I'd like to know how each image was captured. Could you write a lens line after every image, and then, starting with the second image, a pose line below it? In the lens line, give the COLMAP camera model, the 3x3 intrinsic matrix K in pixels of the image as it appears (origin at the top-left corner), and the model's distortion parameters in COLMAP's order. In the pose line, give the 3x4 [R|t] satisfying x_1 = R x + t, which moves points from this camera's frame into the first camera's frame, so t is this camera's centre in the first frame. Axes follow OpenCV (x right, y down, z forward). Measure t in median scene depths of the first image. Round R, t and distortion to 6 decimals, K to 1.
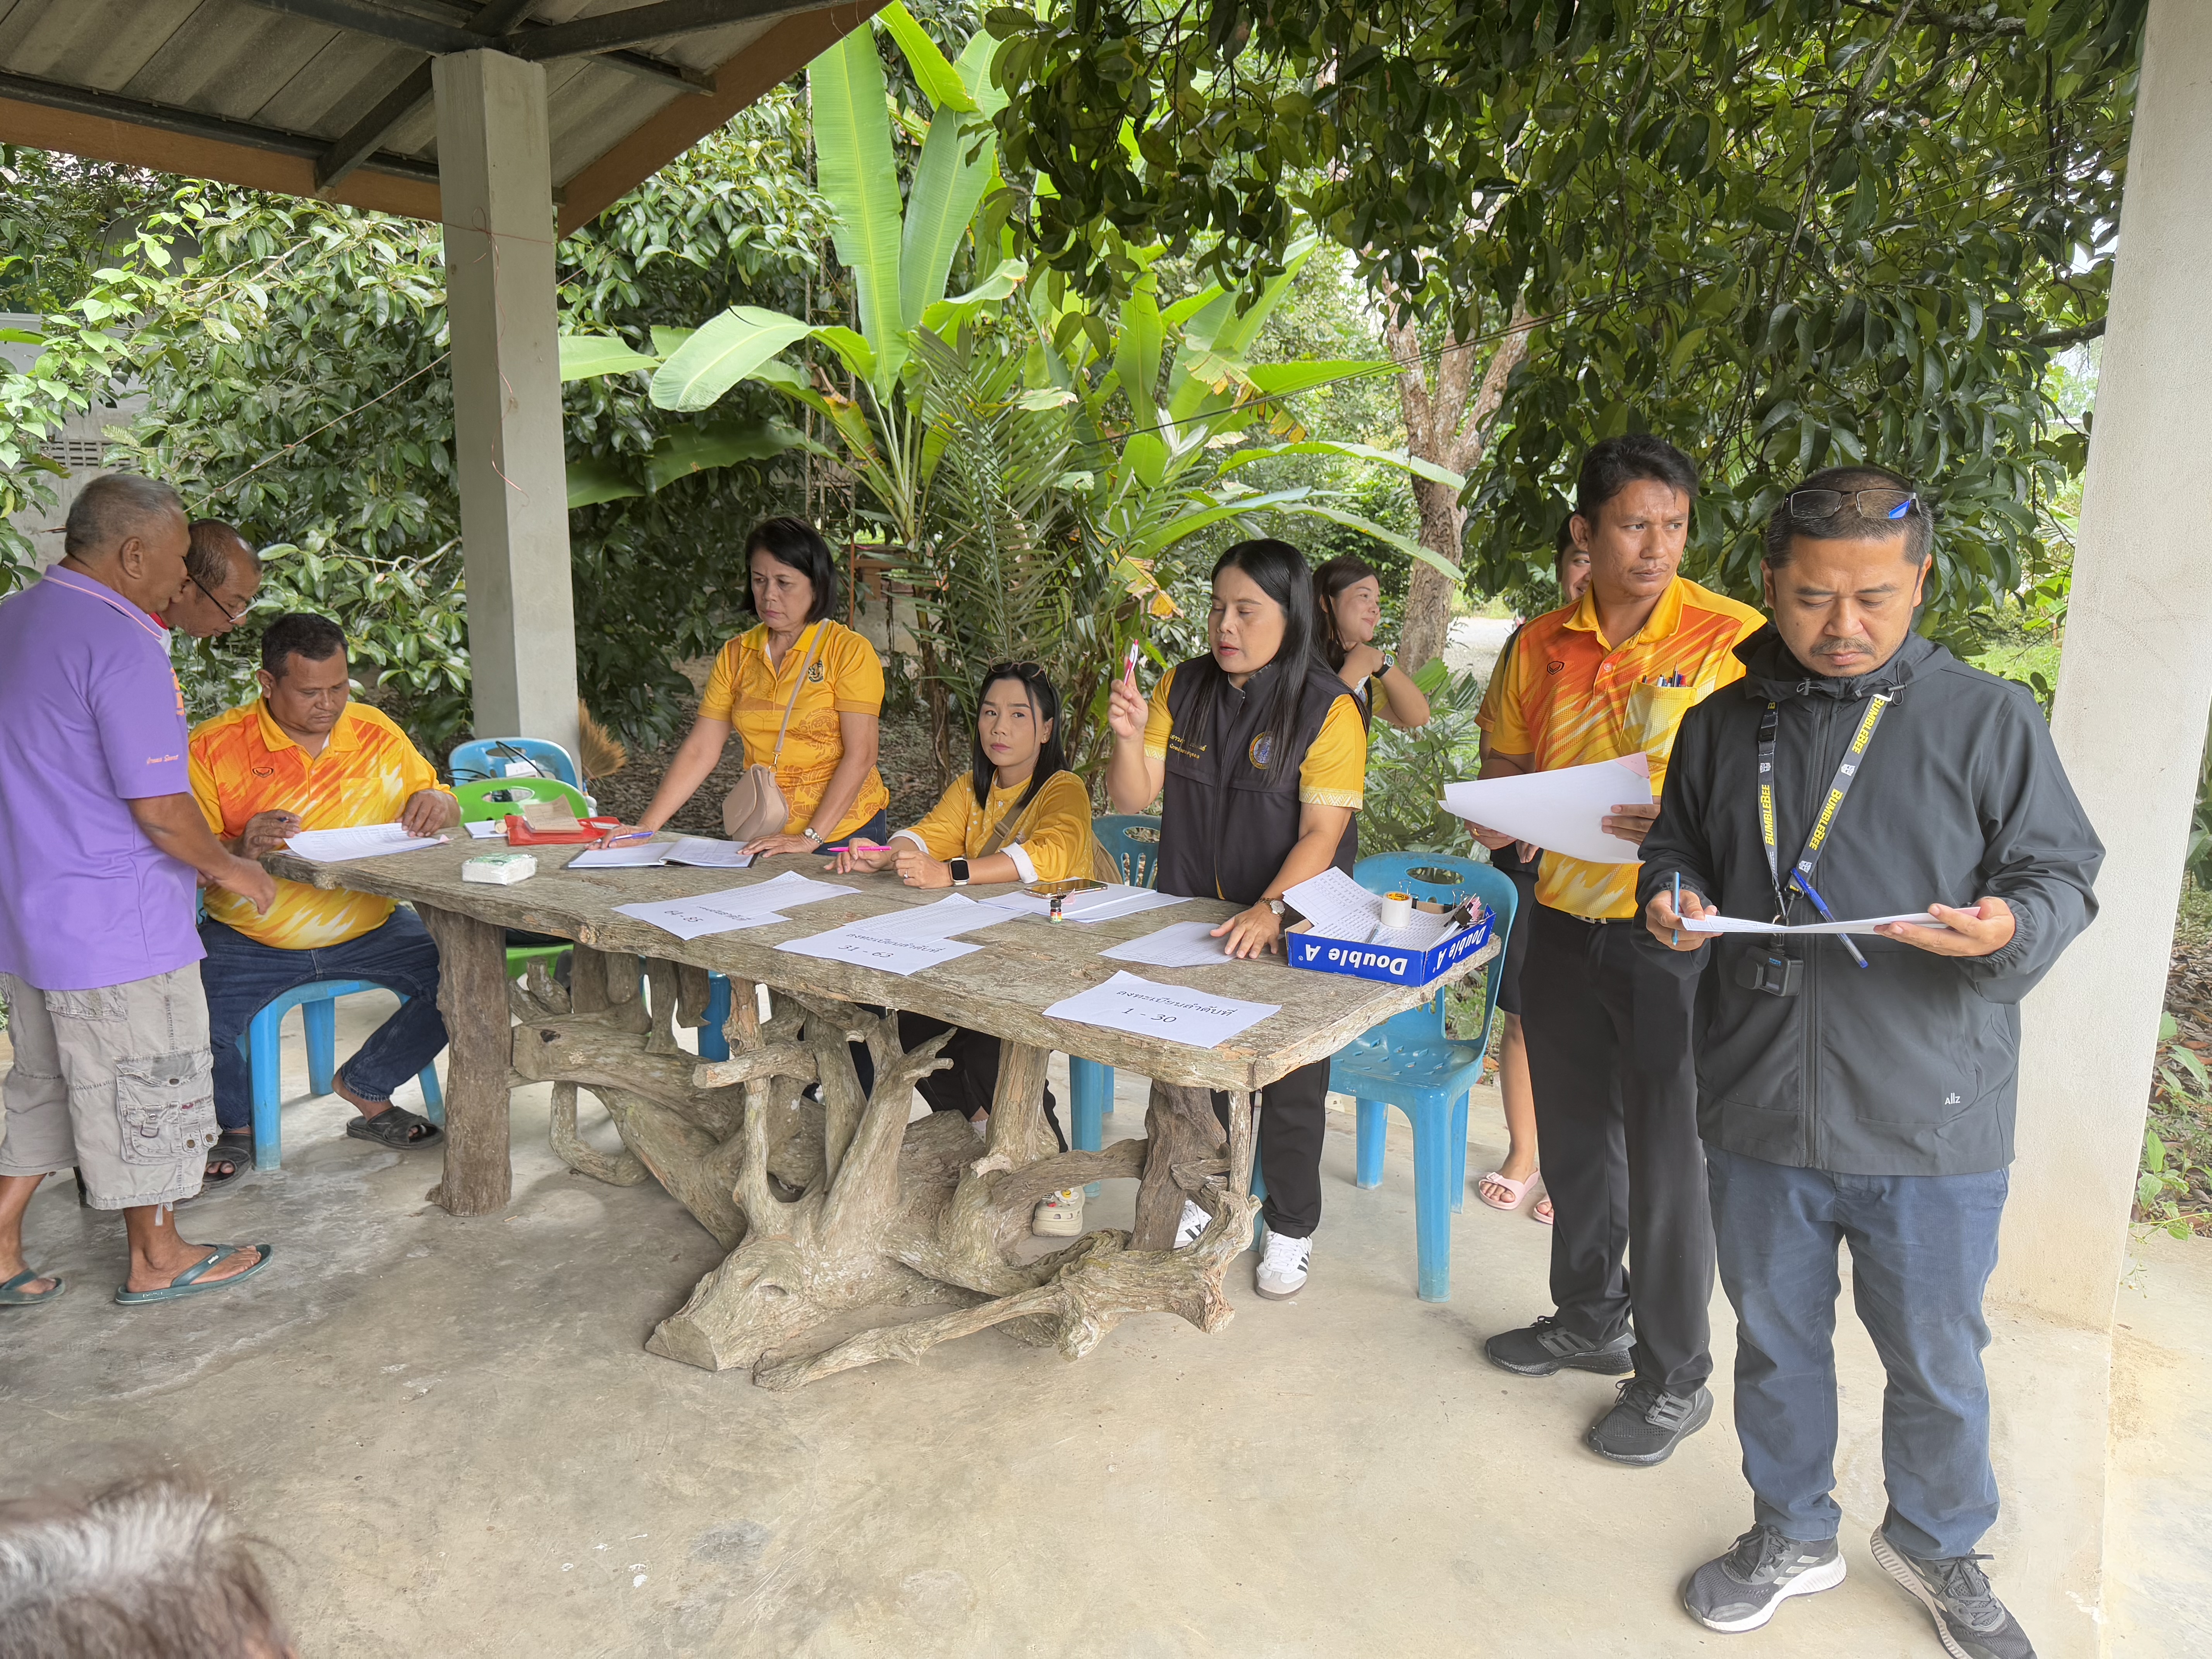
lens RADIAL K [[1575.7, 0, 1110.4], [0, 1575.7, 842.6], [0, 0, 1]] dist [-0.003769, -0.003380]
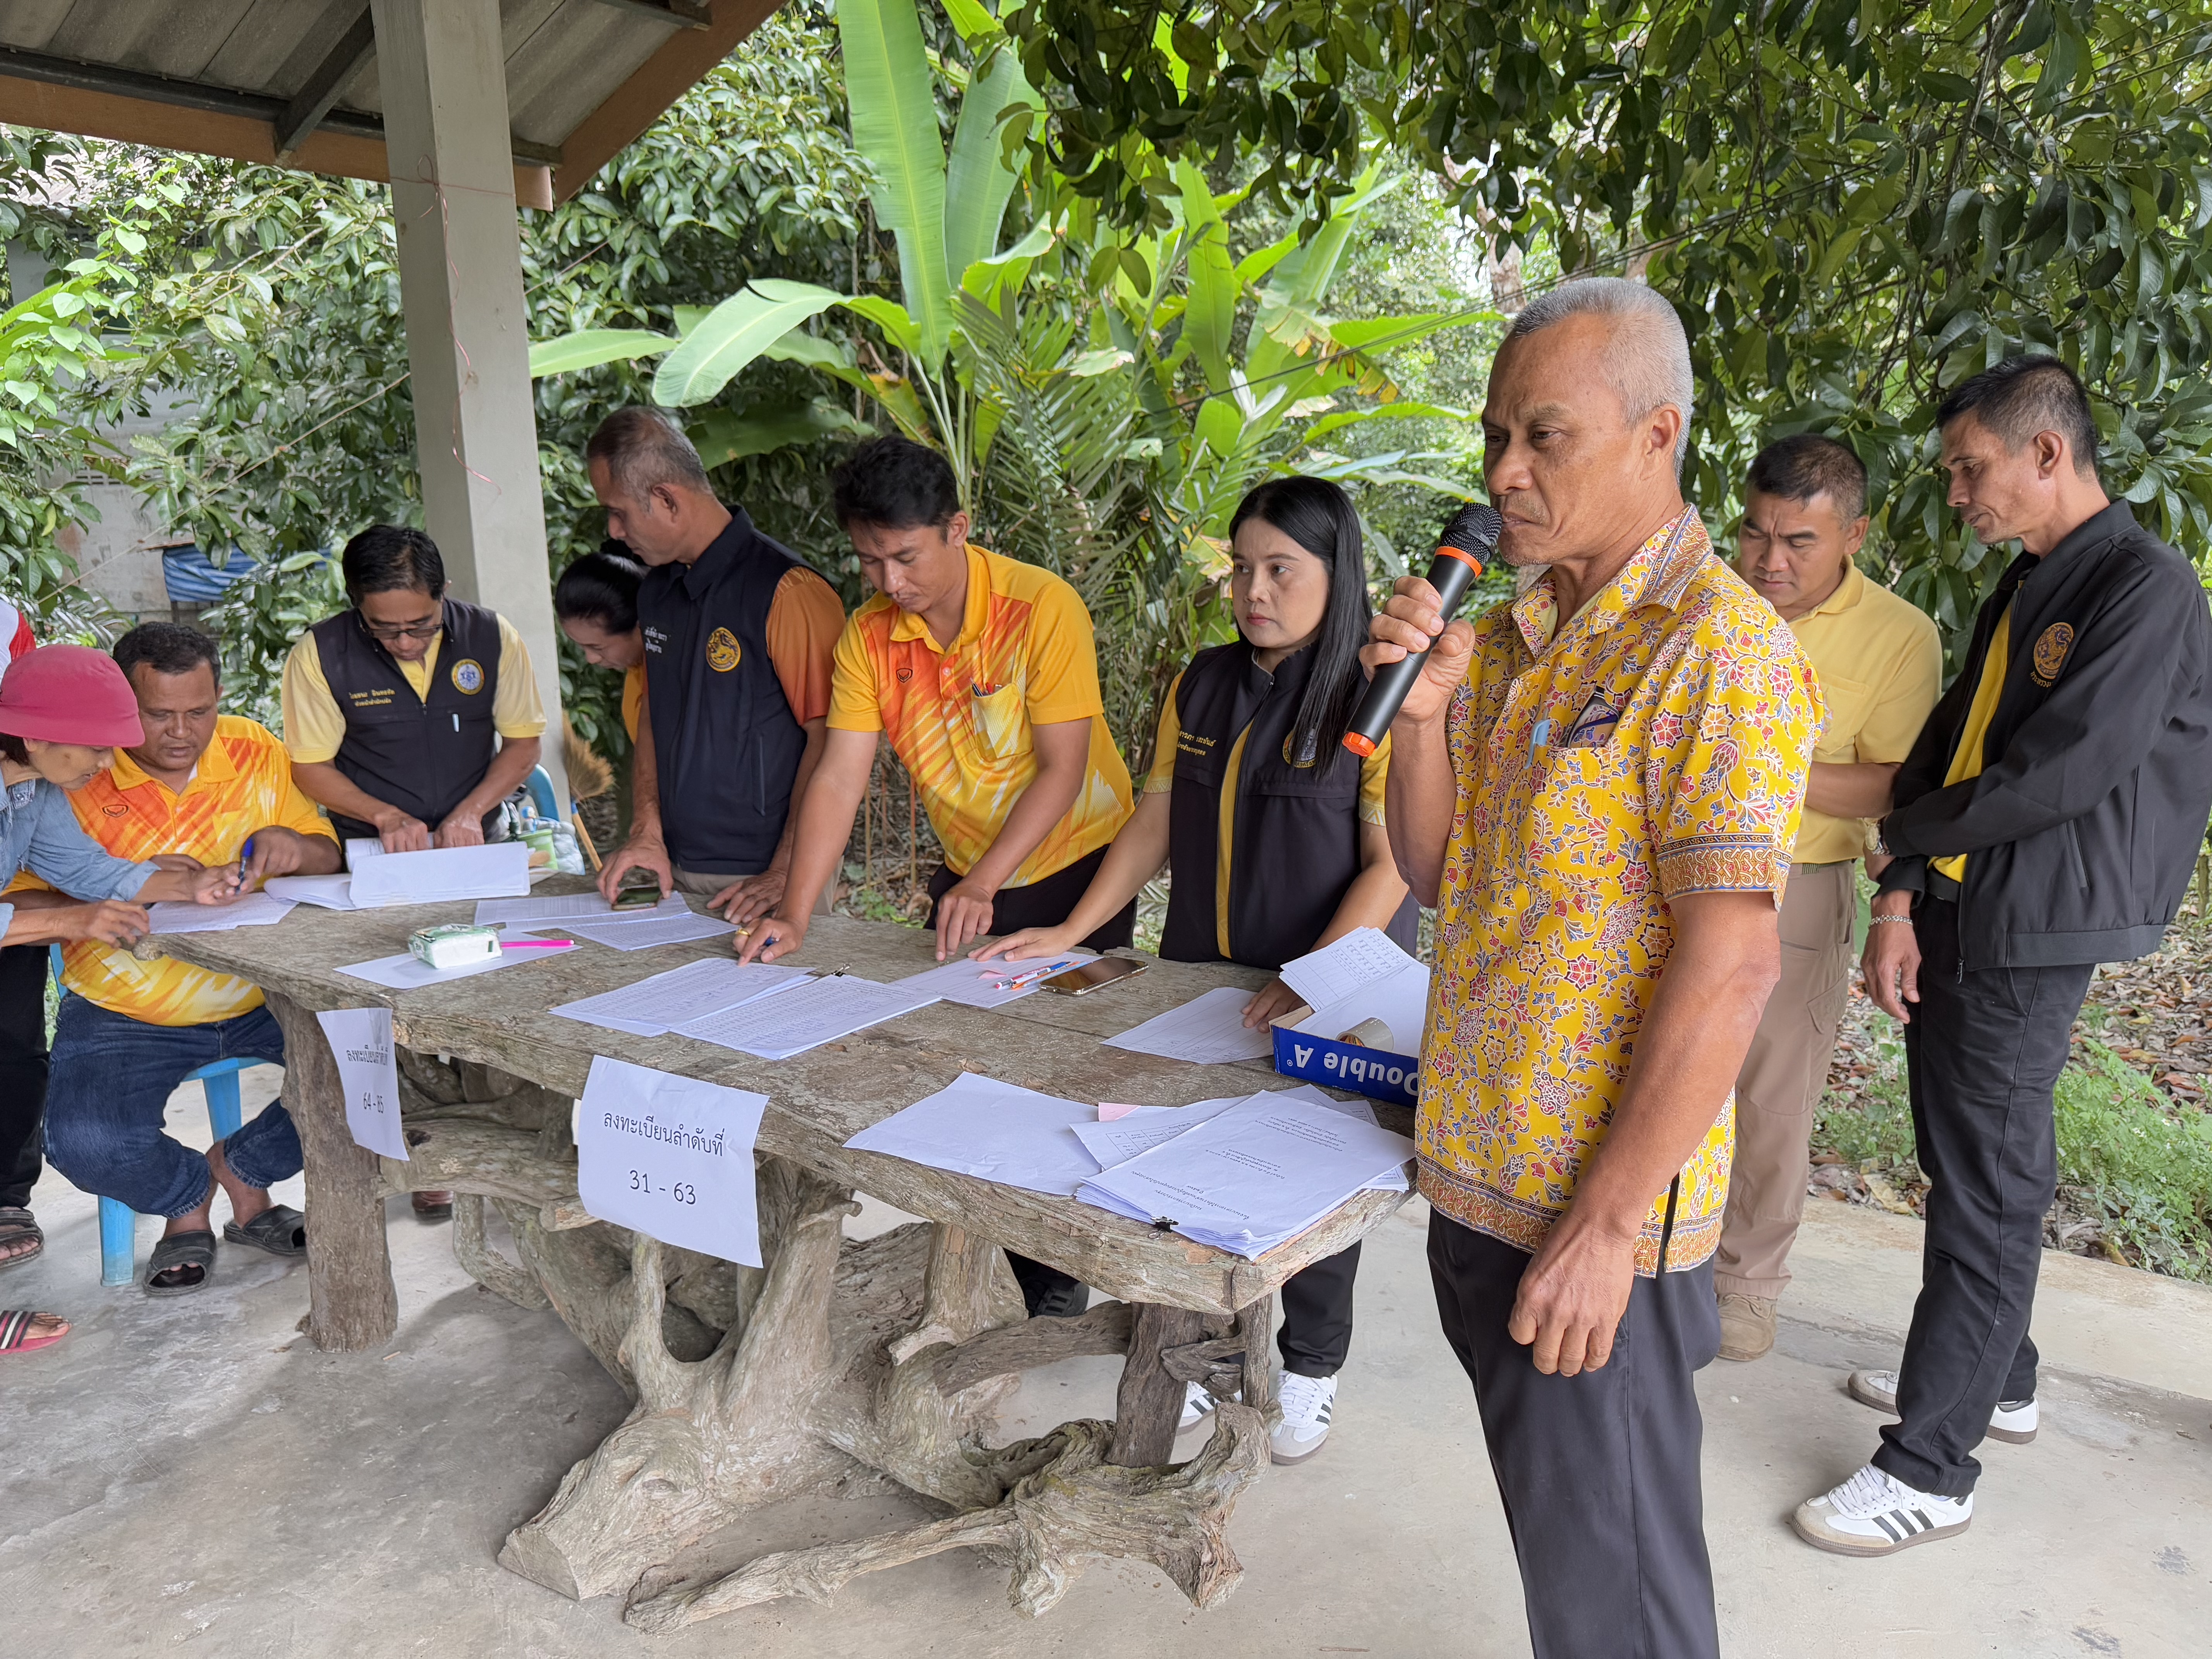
lens RADIAL K [[1575.7, 0, 1110.4], [0, 1575.7, 842.6], [0, 0, 1]] dist [-0.003769, -0.003380]
pose [[0.997028, -0.019428, -0.074549, 0.025519], [0.019890, 0.999787, 0.005470, -0.010965], [0.074427, -0.006937, 0.997202, 0.096545]]
